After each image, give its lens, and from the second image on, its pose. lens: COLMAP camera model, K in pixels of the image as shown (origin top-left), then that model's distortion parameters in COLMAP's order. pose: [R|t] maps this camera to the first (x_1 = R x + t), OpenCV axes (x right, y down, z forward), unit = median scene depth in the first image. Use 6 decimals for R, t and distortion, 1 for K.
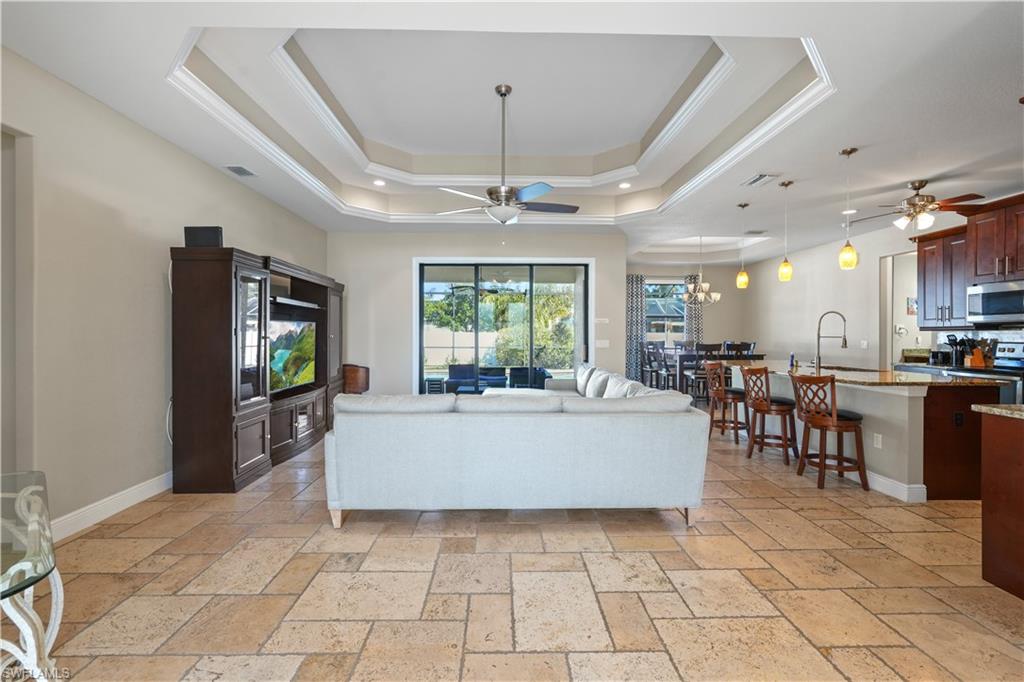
lens RADIAL K [[448.2, 0, 513.7], [0, 448.2, 335.5], [0, 0, 1]] dist [-0.004669, 0.000394]
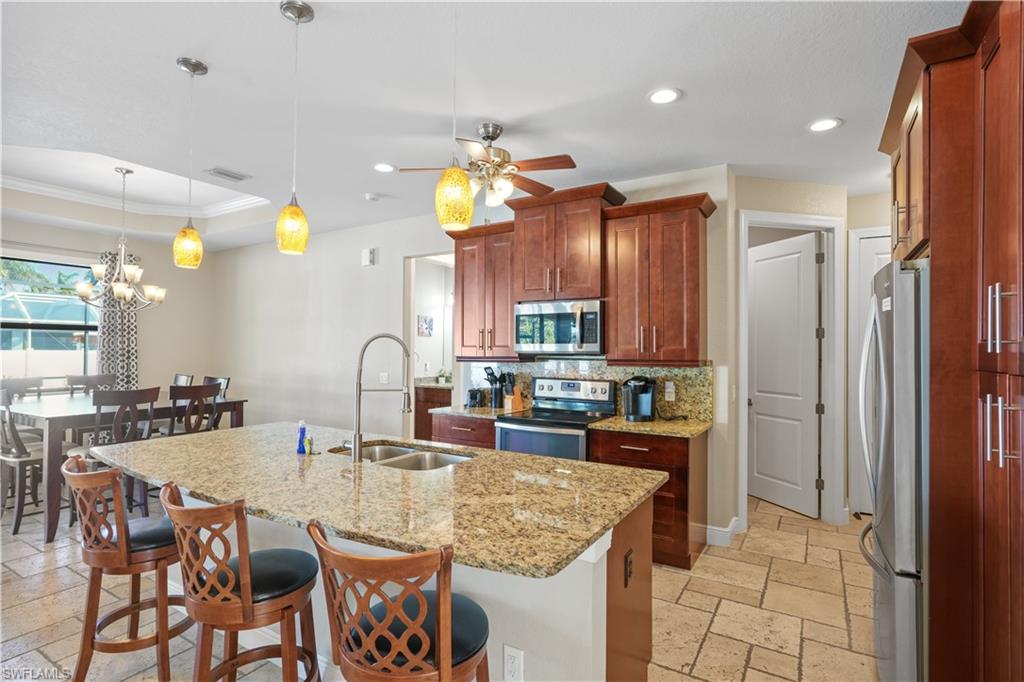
lens RADIAL K [[504.3, 0, 512.5], [0, 504.3, 342.2], [0, 0, 1]] dist [-0.004612, -0.000022]
pose [[0.546575, 0.012289, 0.837320, 0.286248], [0.000866, 0.999883, -0.015241, -0.030793], [-0.837410, 0.009055, 0.546501, 0.497395]]
